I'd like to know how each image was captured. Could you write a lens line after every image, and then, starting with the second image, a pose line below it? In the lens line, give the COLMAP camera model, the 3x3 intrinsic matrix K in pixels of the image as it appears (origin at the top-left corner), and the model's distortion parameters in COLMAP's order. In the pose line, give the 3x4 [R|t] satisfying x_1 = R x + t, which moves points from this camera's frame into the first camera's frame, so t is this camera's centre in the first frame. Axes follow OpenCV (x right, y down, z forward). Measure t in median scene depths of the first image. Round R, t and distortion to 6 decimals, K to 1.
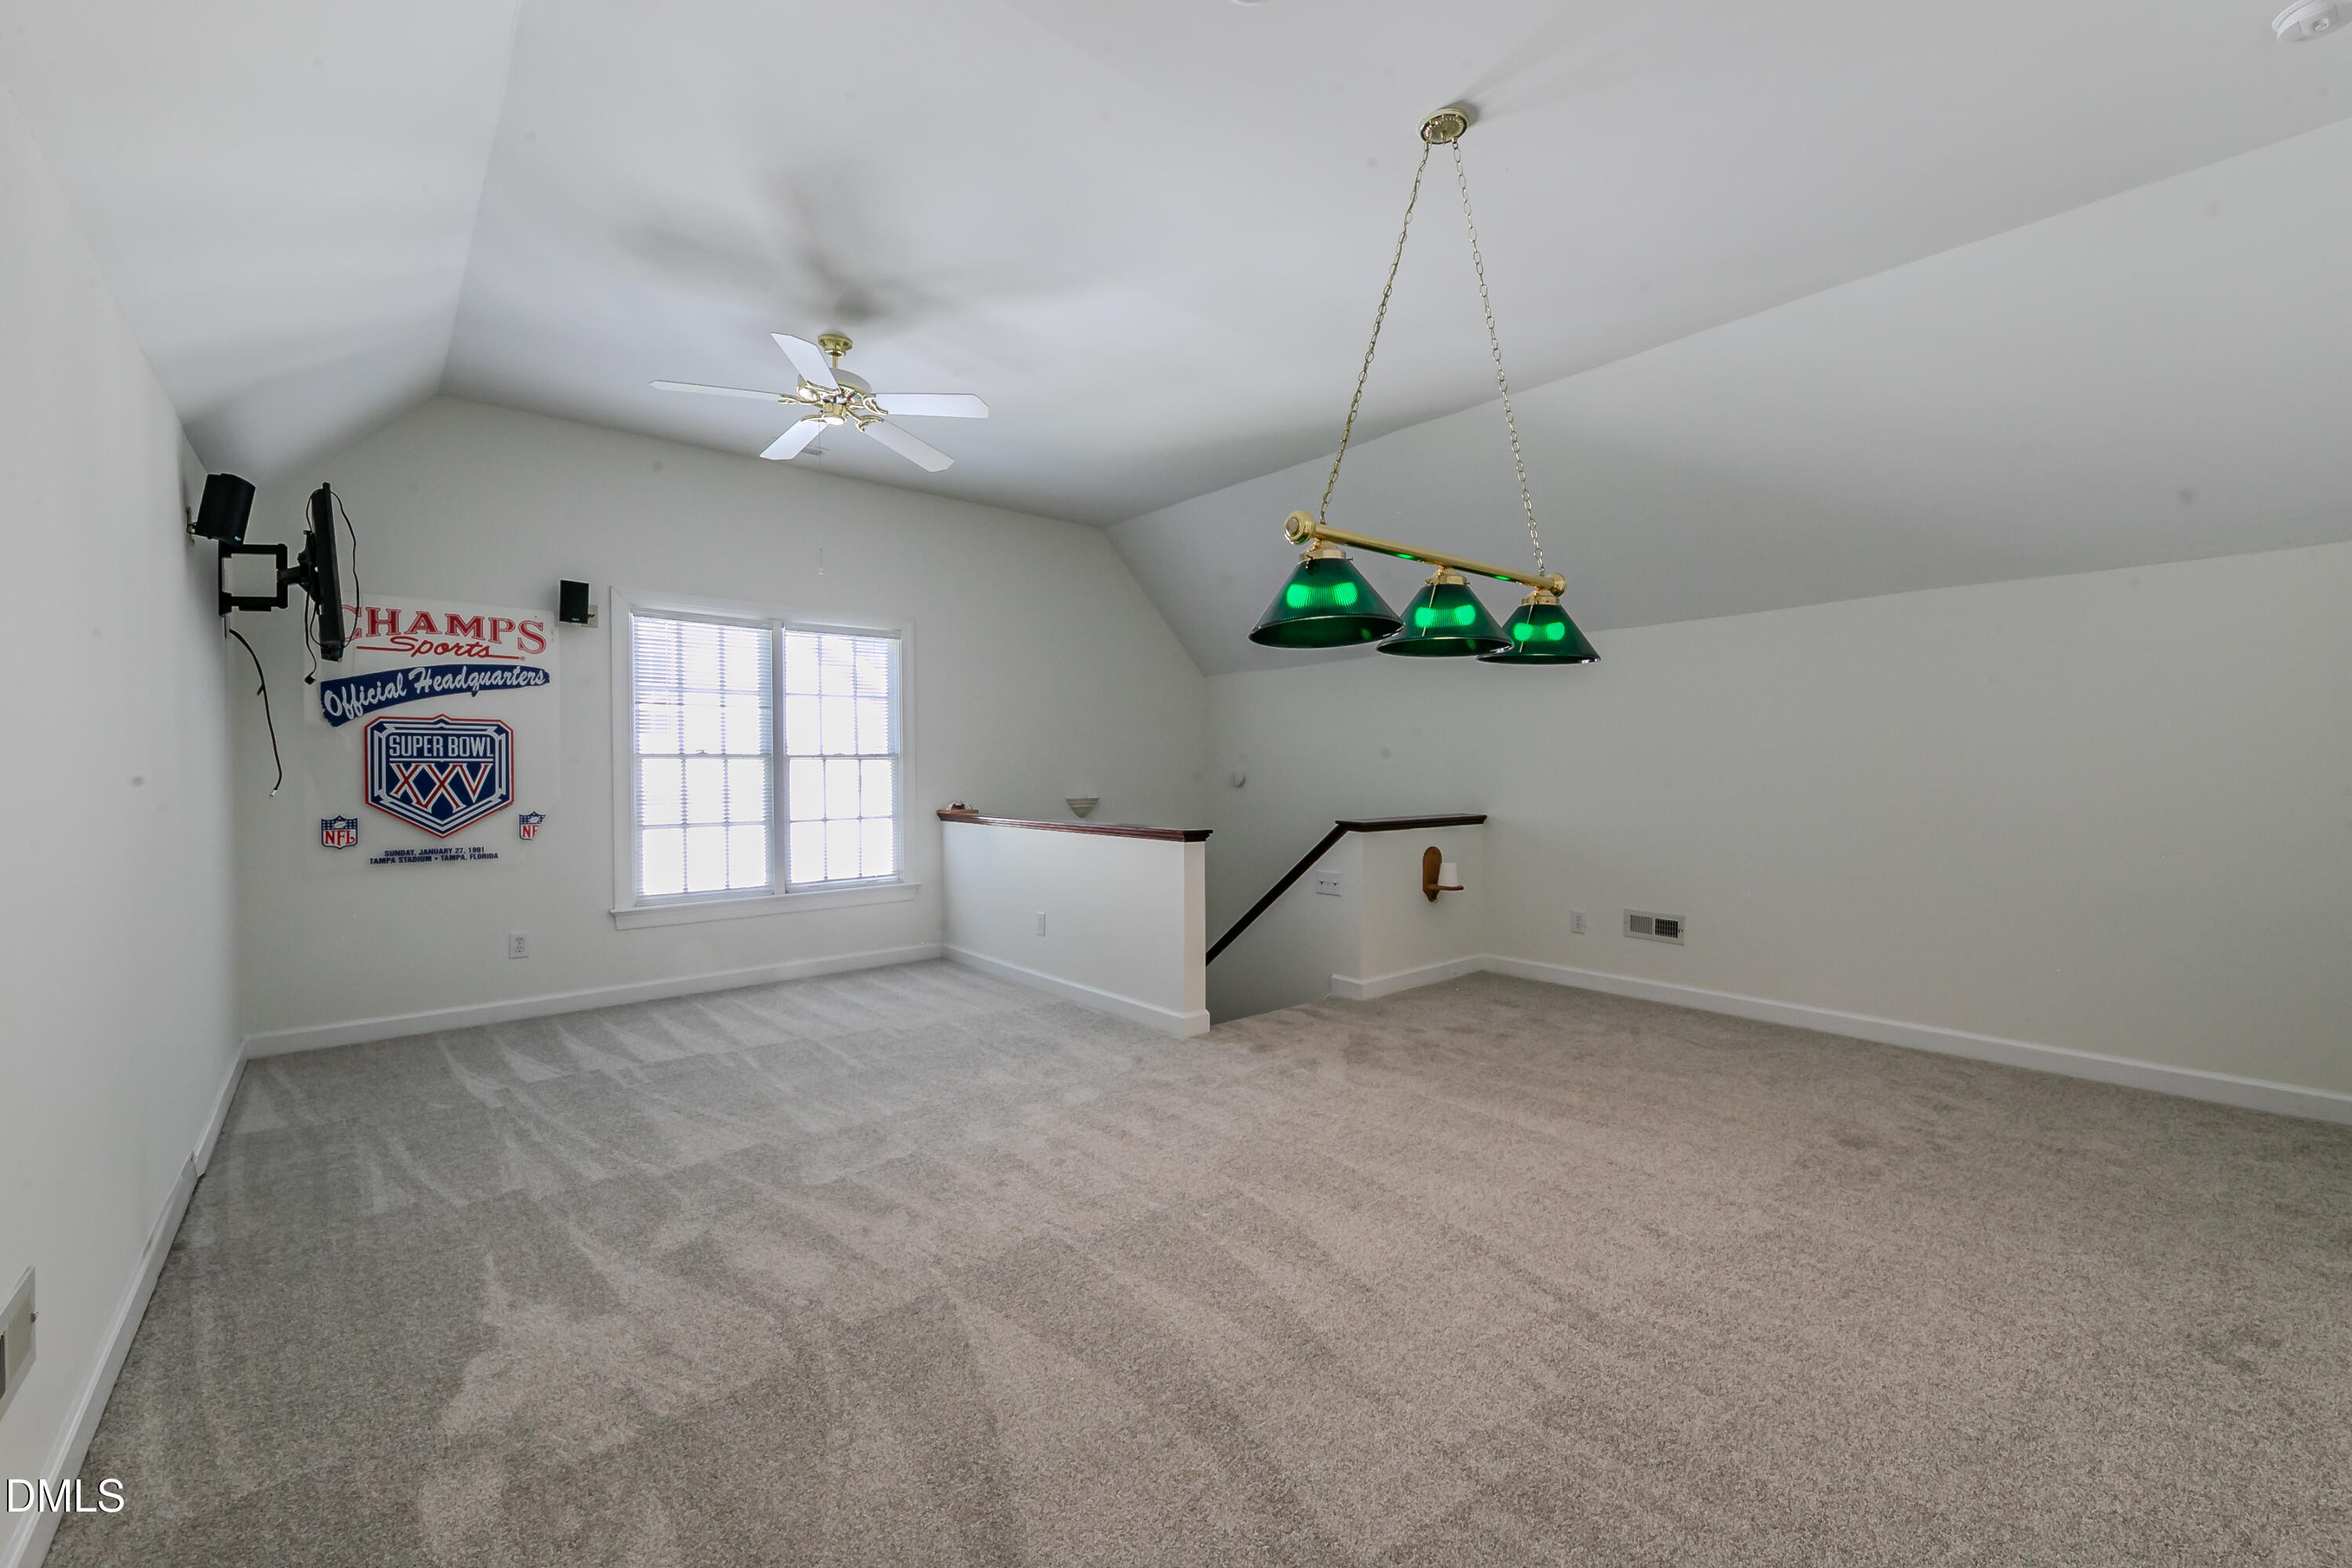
lens RADIAL K [[948.5, 0, 1184.1], [0, 948.5, 782.1], [0, 0, 1]] dist [0.005356, -0.002728]
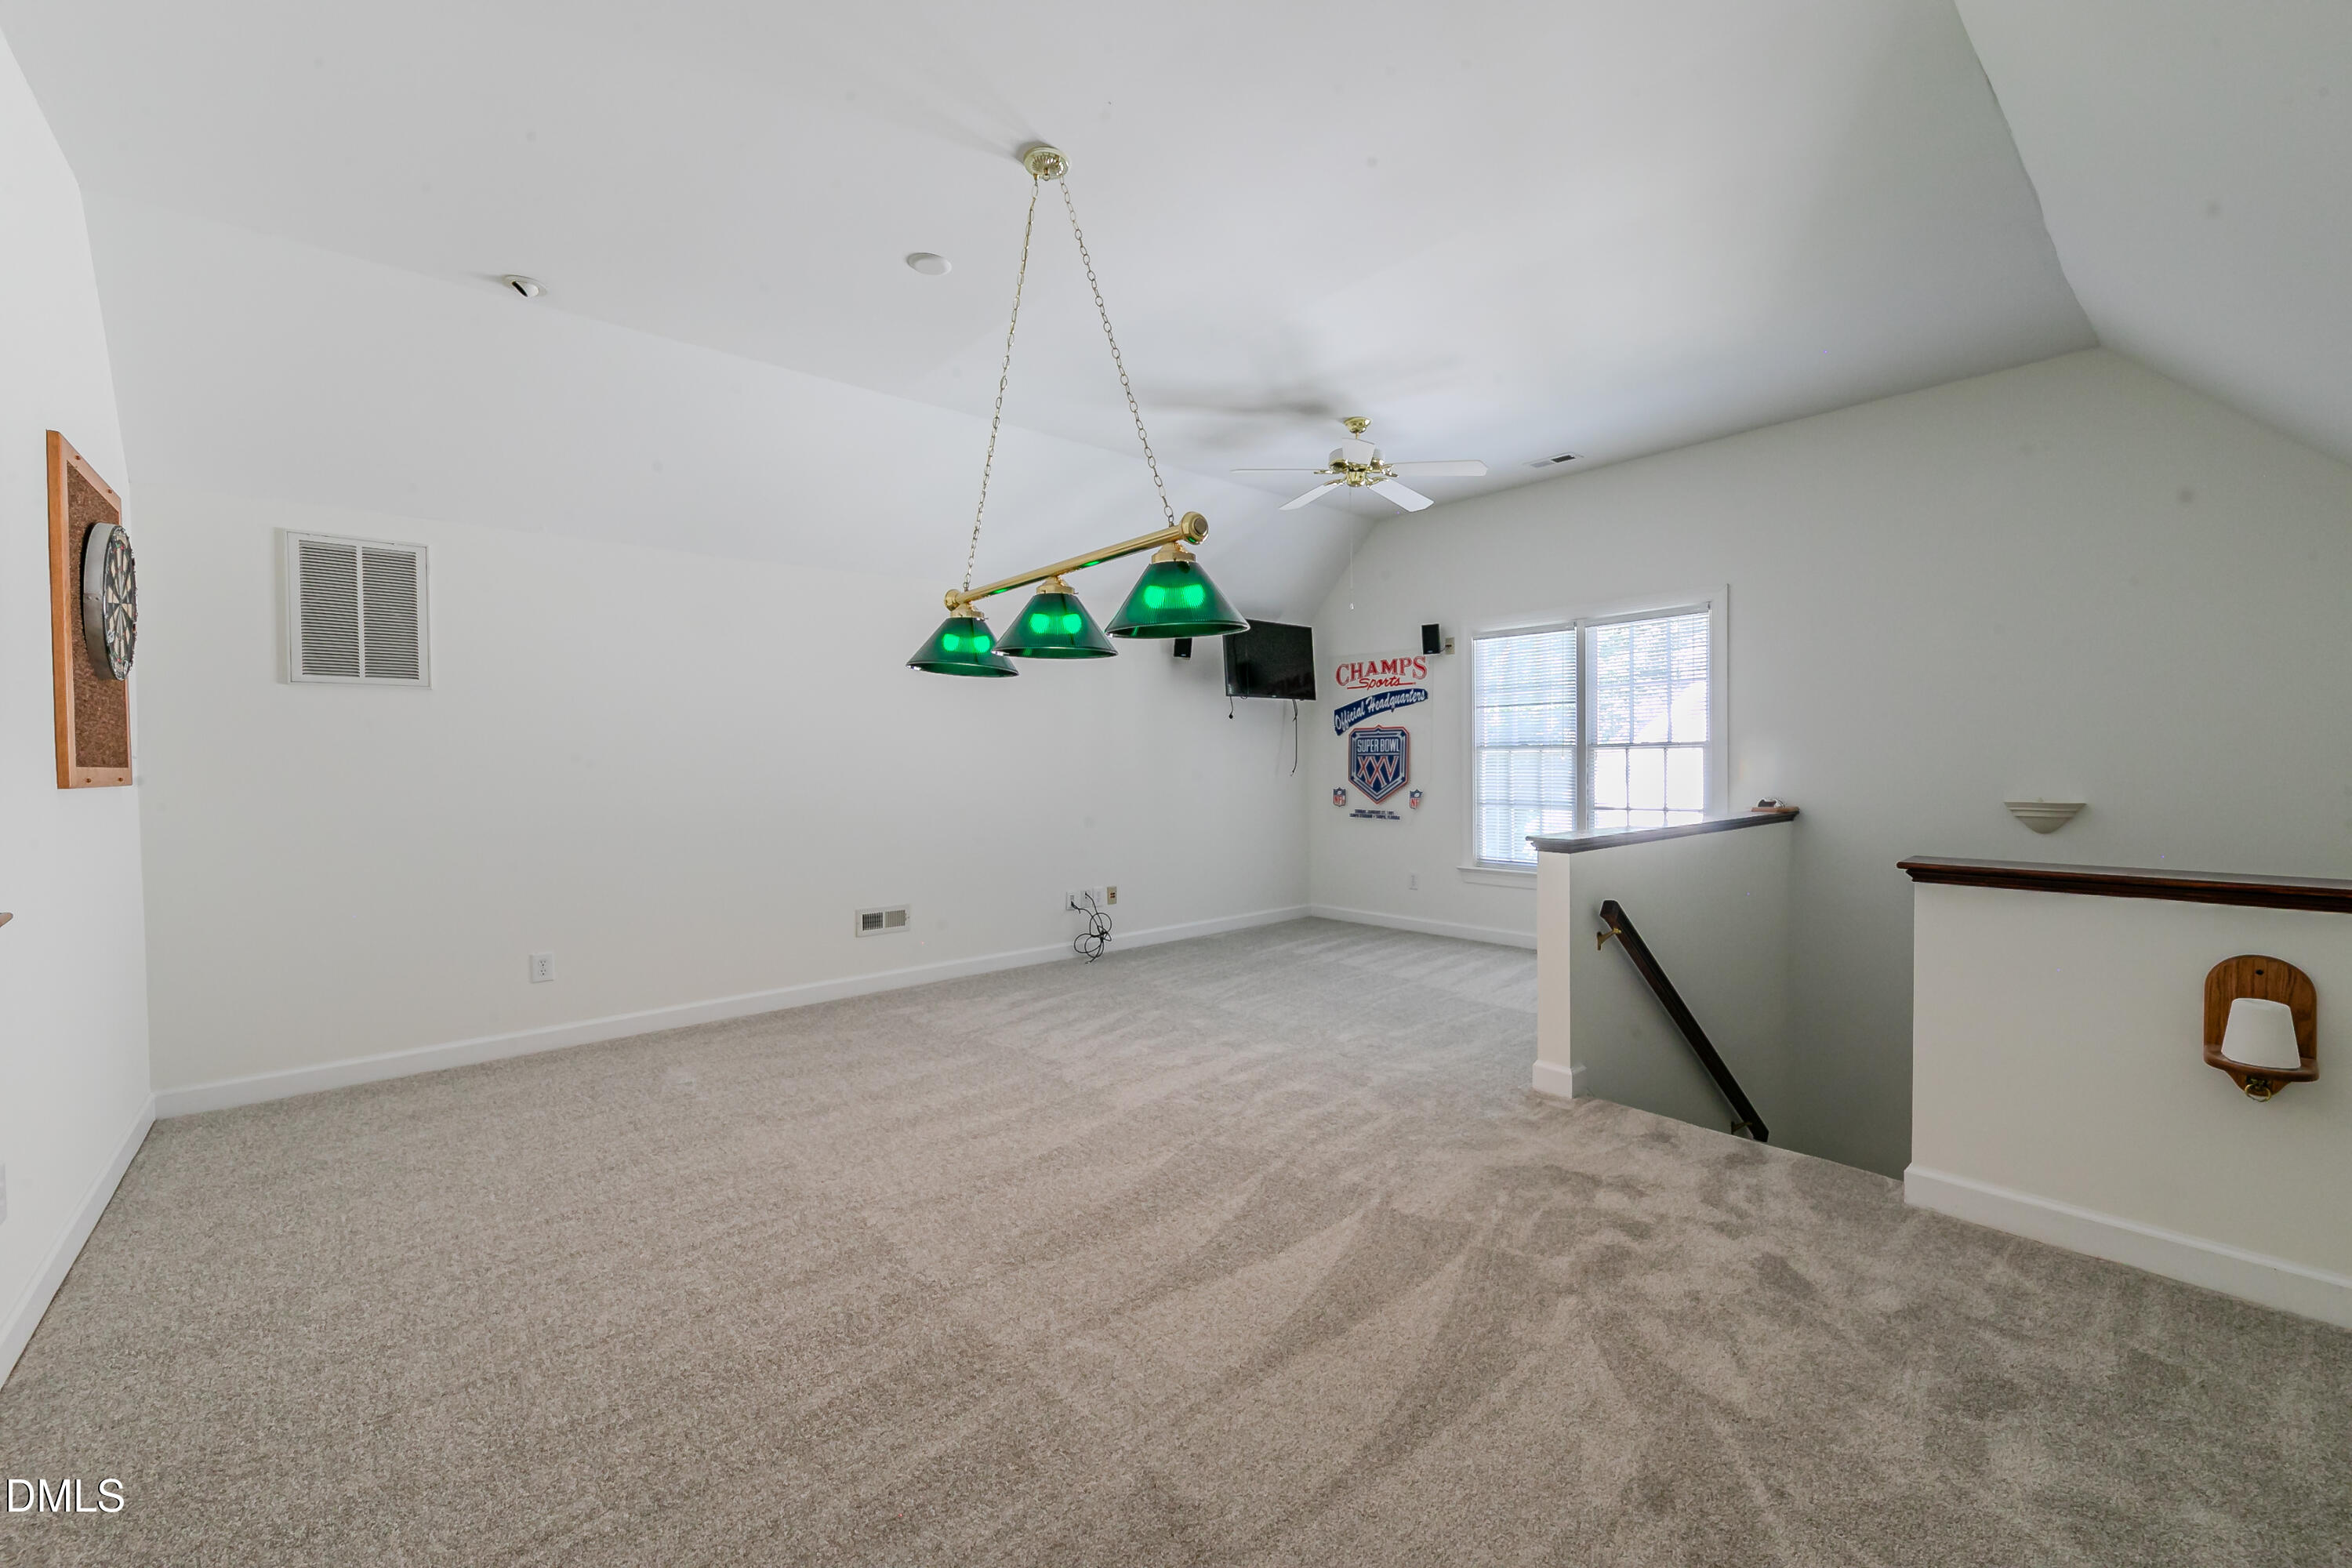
lens RADIAL K [[948.5, 0, 1184.1], [0, 948.5, 782.1], [0, 0, 1]] dist [0.005356, -0.002728]
pose [[0.006524, 0.024203, -0.999686, 0.781341], [-0.004478, 0.999698, 0.024174, -0.013644], [0.999969, 0.004319, 0.006631, 0.665558]]
